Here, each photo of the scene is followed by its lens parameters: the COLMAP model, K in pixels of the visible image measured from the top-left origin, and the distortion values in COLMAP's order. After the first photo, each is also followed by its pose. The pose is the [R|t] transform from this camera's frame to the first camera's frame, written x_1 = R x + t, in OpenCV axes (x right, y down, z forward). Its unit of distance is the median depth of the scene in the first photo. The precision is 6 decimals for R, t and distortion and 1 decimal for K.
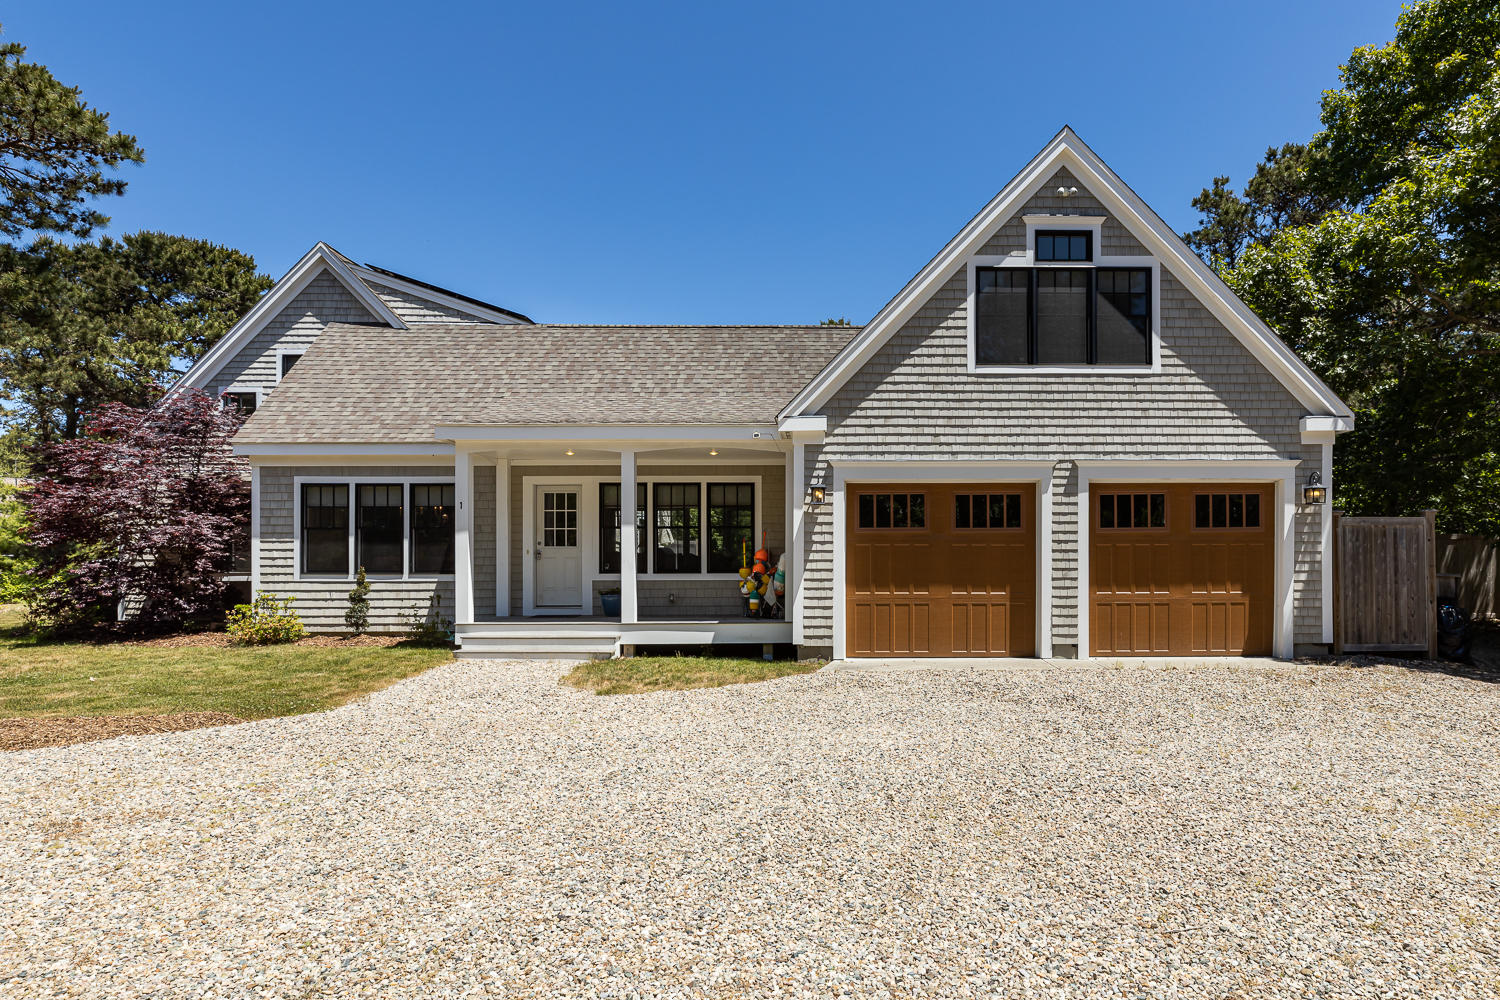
lens RADIAL K [[764.0, 0, 749.8], [0, 764.0, 555.7], [0, 0, 1]] dist [-0.001159, -0.000210]
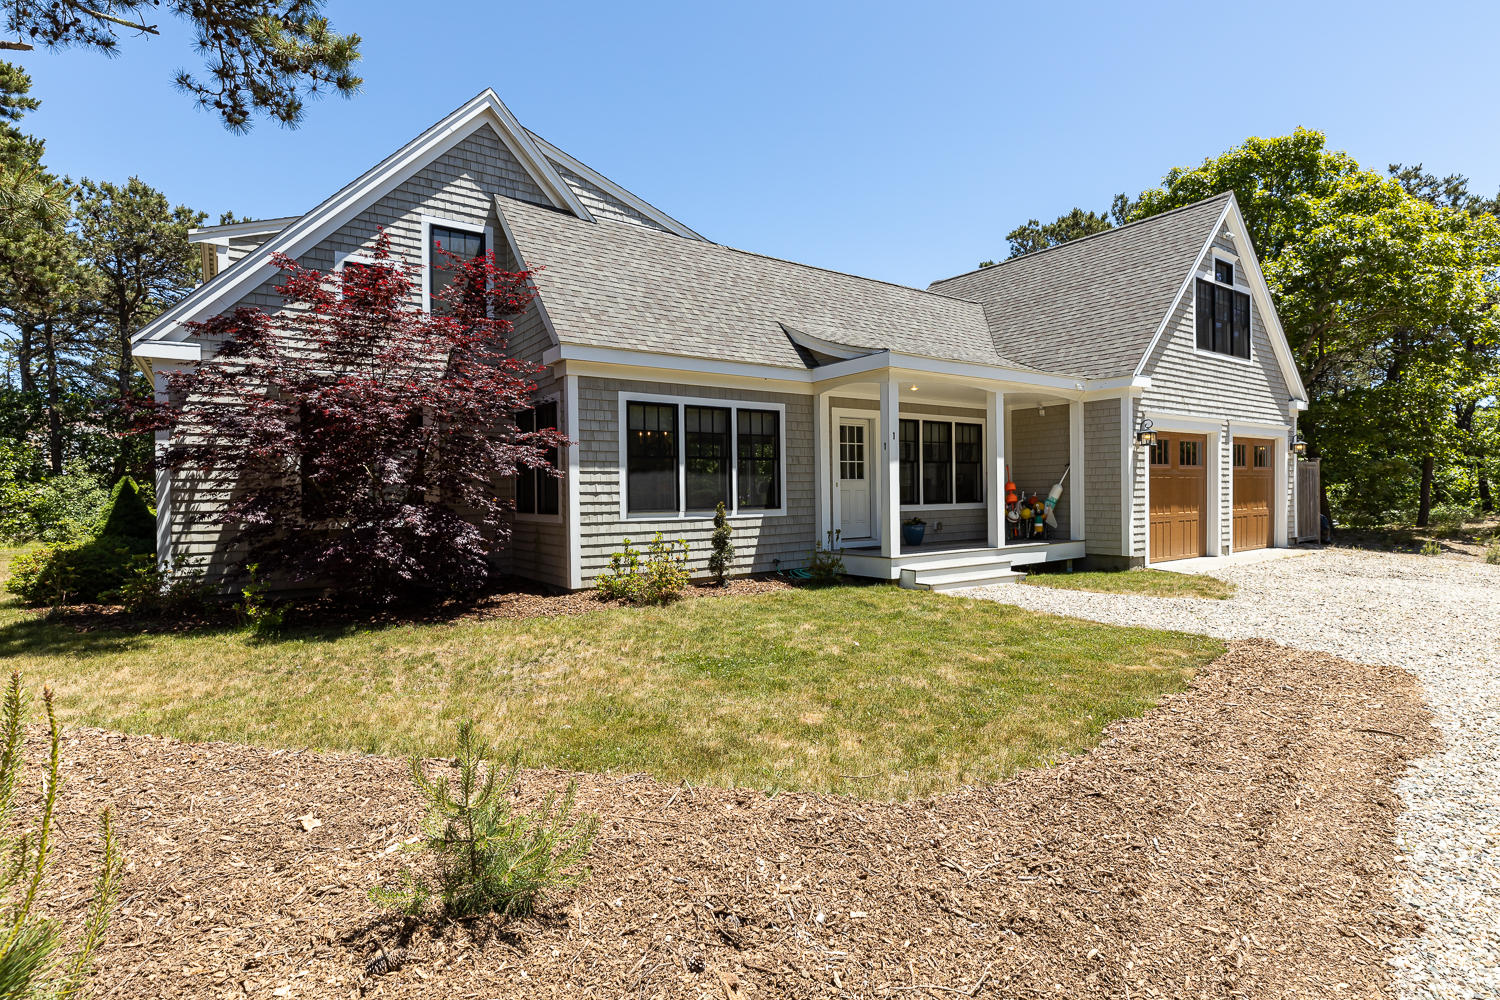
lens RADIAL K [[721.1, 0, 757.2], [0, 721.1, 499.3], [0, 0, 1]] dist [-0.004971, -0.000752]
pose [[0.831357, -0.013422, 0.555577, -0.898237], [0.011230, 0.999910, 0.007352, 0.005942], [-0.555625, 0.000127, 0.831433, 0.287429]]
